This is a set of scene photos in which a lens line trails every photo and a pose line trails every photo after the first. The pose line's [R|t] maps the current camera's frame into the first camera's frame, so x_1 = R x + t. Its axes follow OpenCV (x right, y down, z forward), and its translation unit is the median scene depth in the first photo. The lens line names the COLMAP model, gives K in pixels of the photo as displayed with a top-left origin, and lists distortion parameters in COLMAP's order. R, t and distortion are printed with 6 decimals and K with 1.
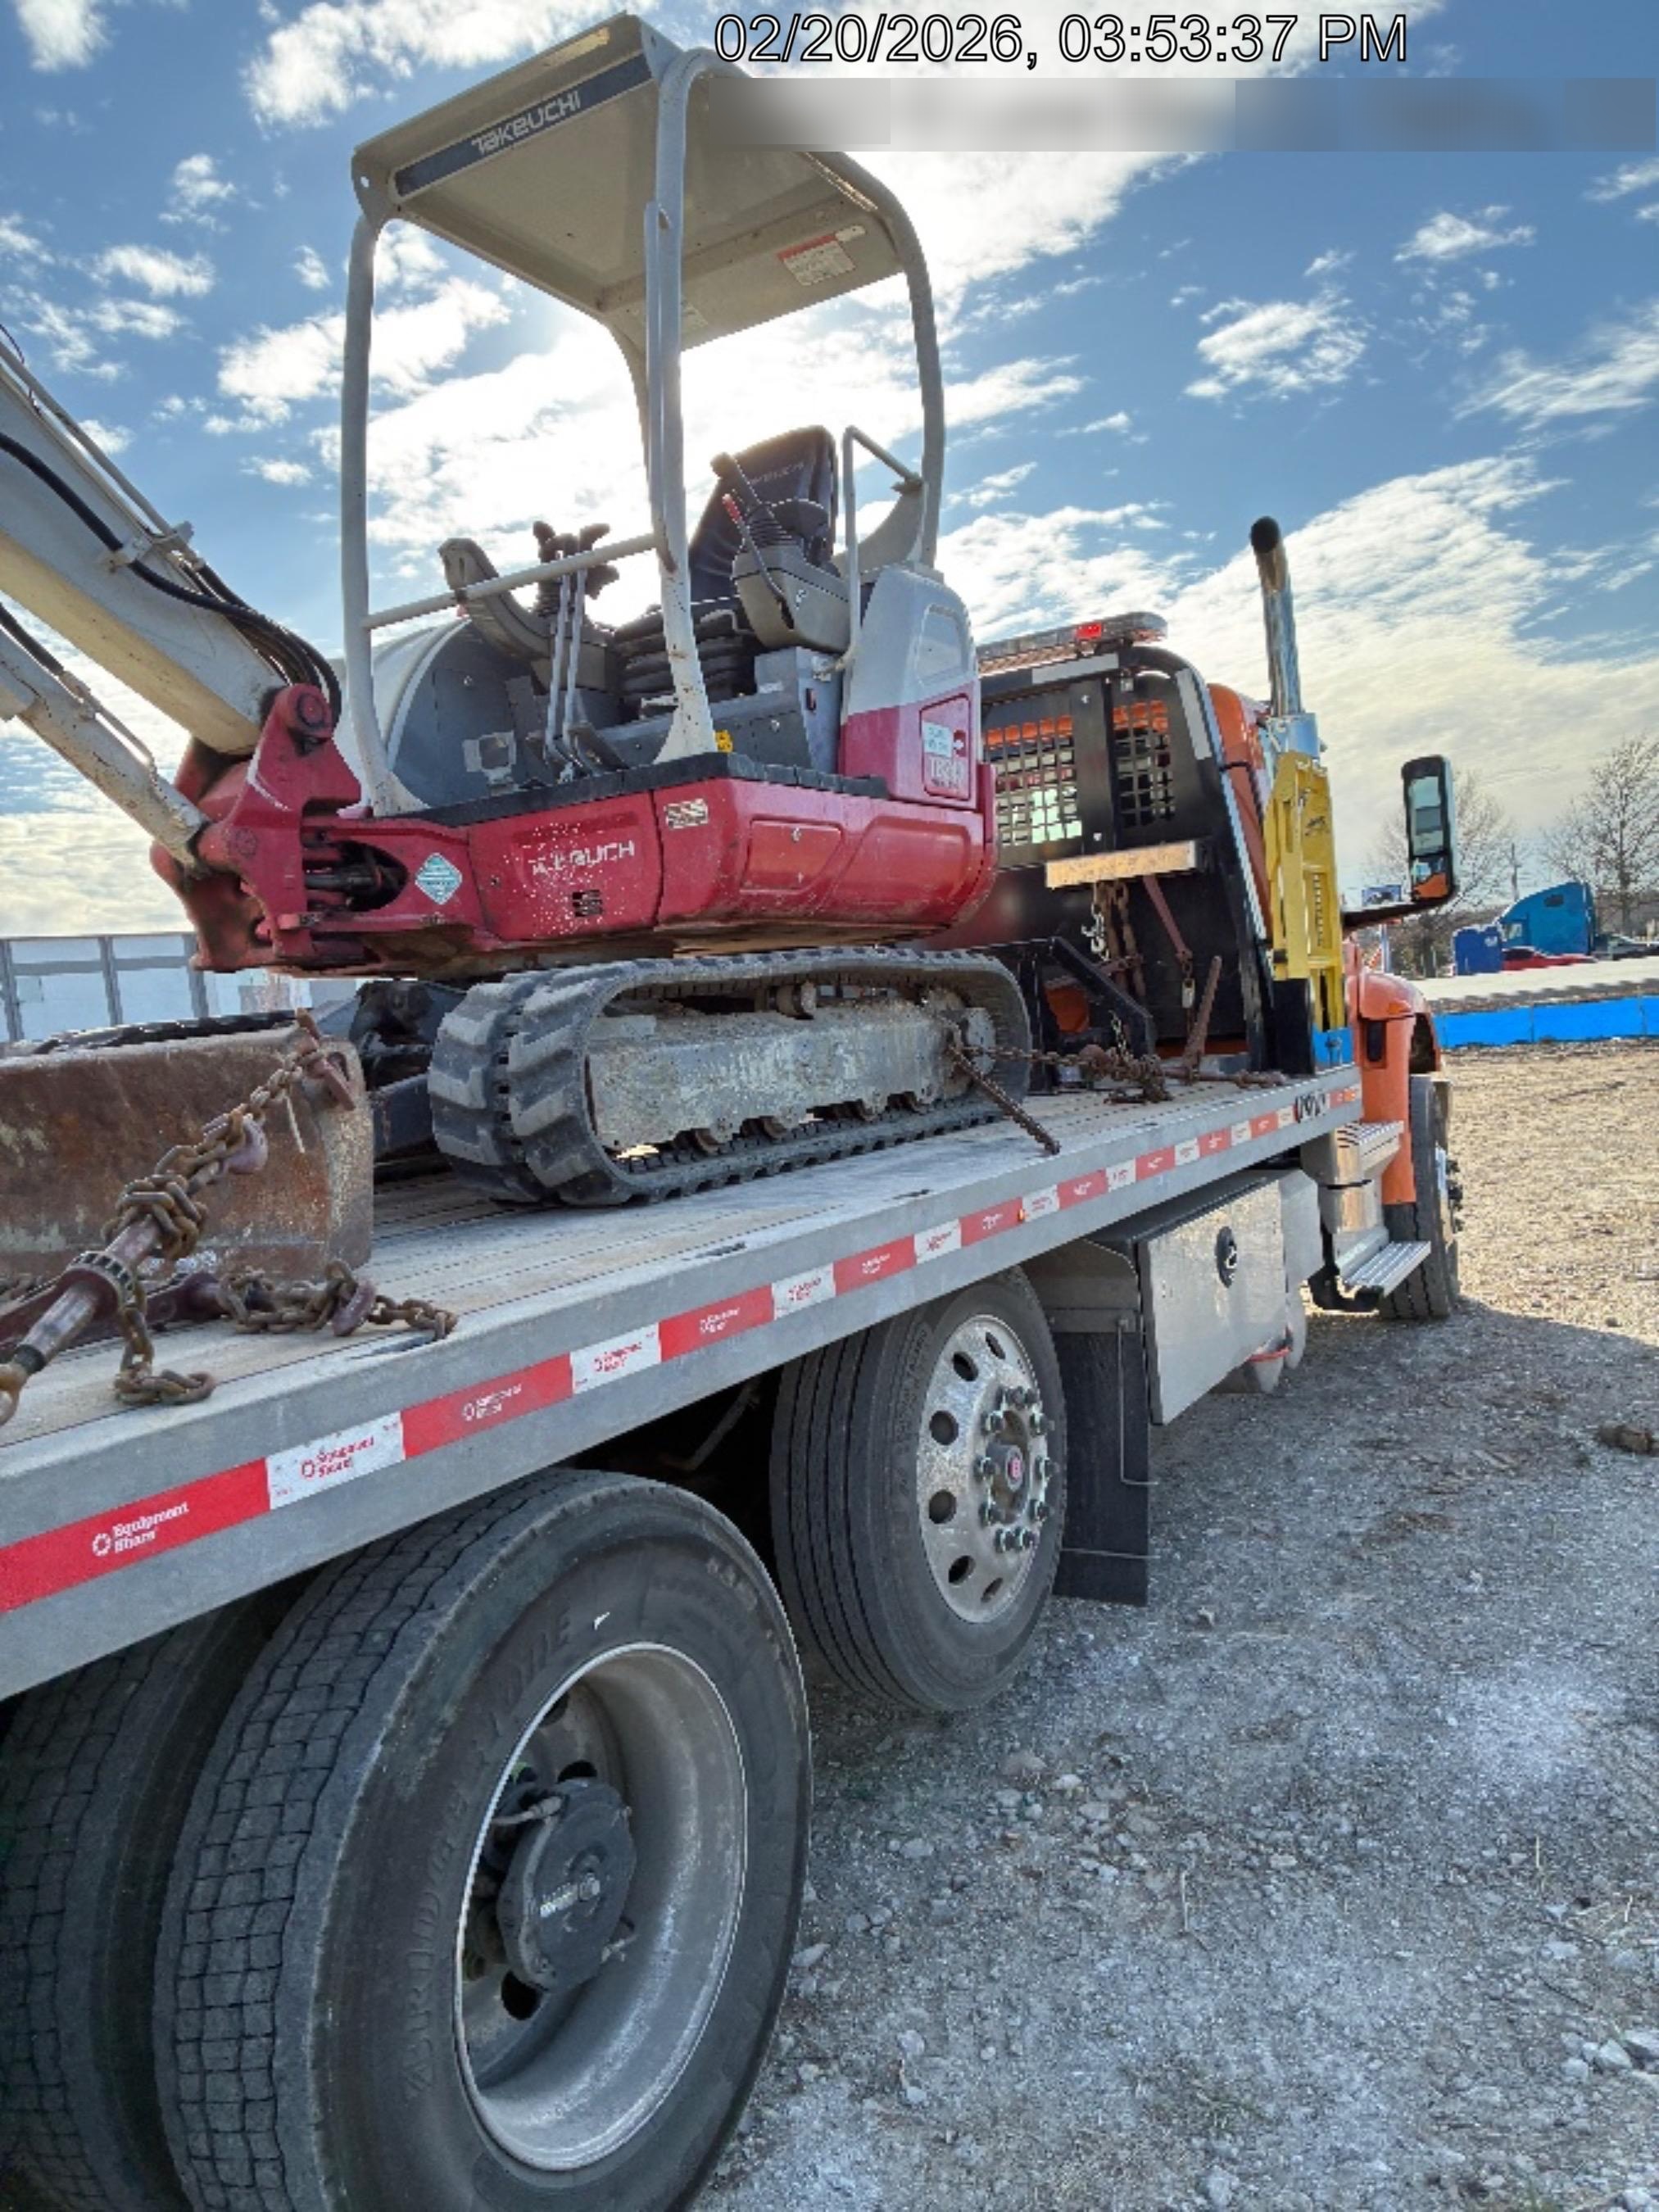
lens RADIAL K [[1636.2, 0, 829.5], [0, 1636.2, 1106.0], [0, 0, 1]] dist [0.073620, -0.095148]
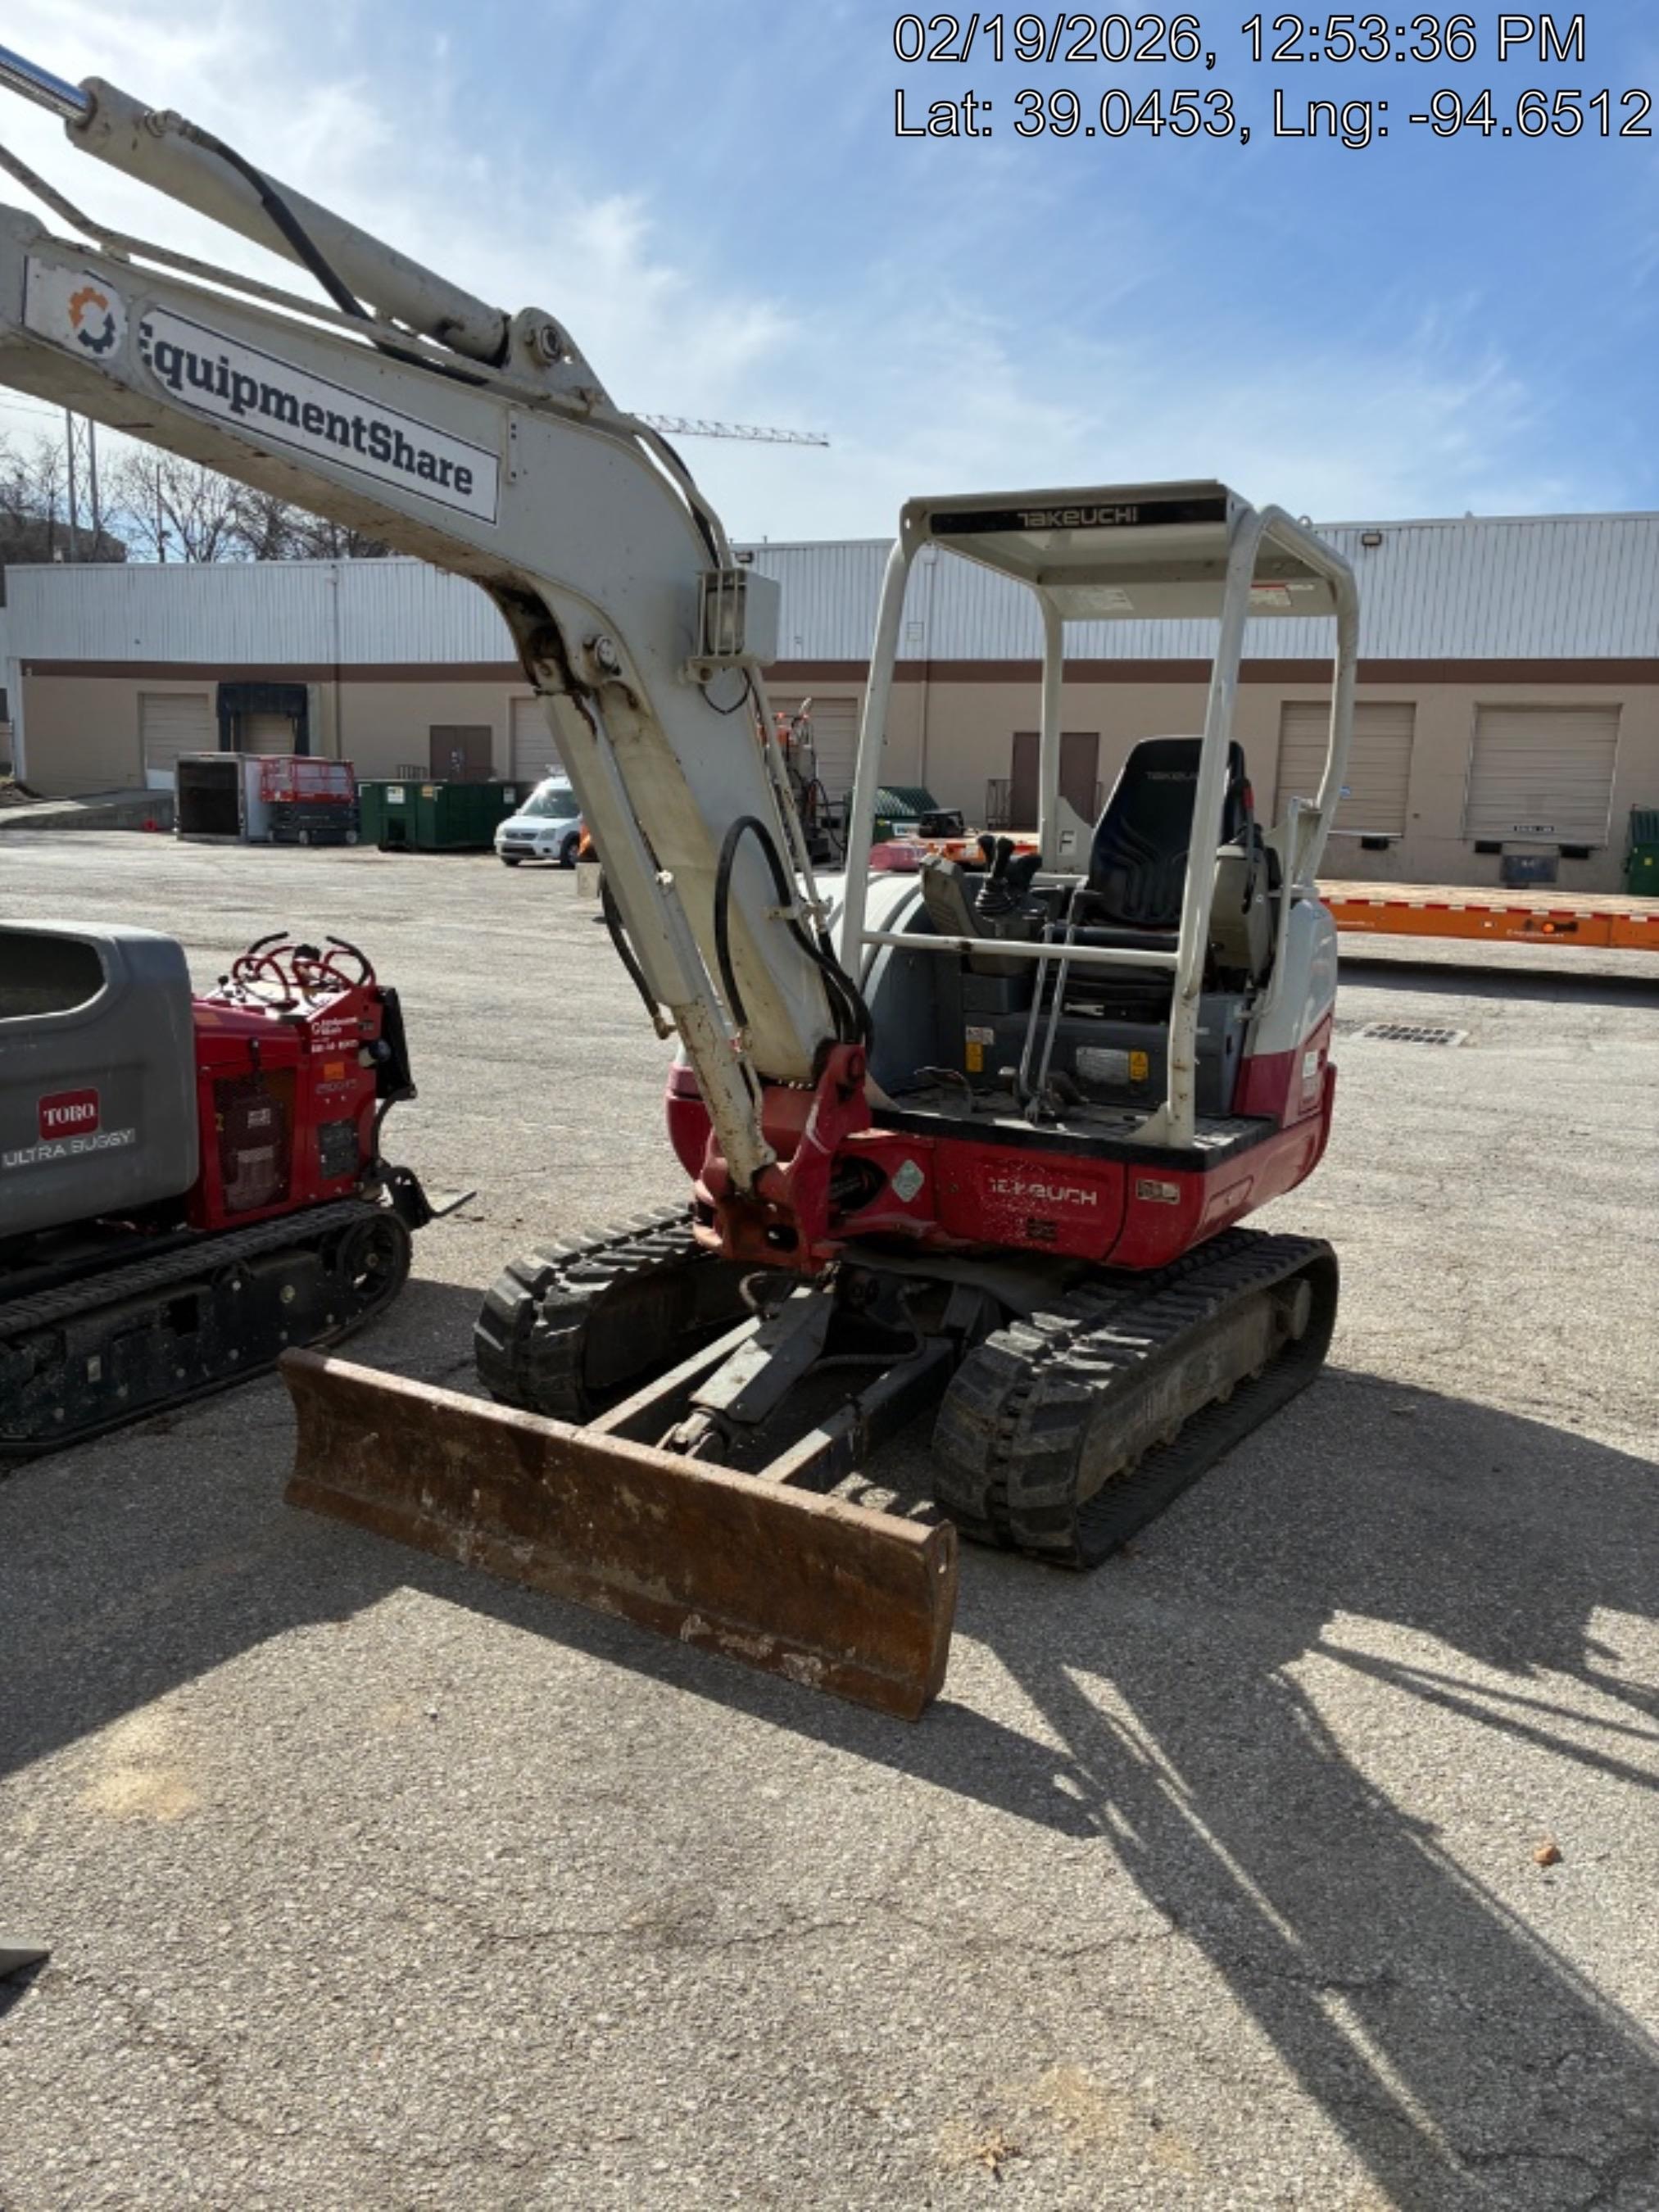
lens RADIAL K [[1617.5, 0, 845.9], [0, 1617.5, 1102.4], [0, 0, 1]] dist [0.073447, -0.073182]
pose [[0.989826, 0.131377, 0.054623, -0.354197], [-0.137128, 0.983255, 0.120025, -0.326227], [-0.037940, -0.126294, 0.991267, -0.128589]]
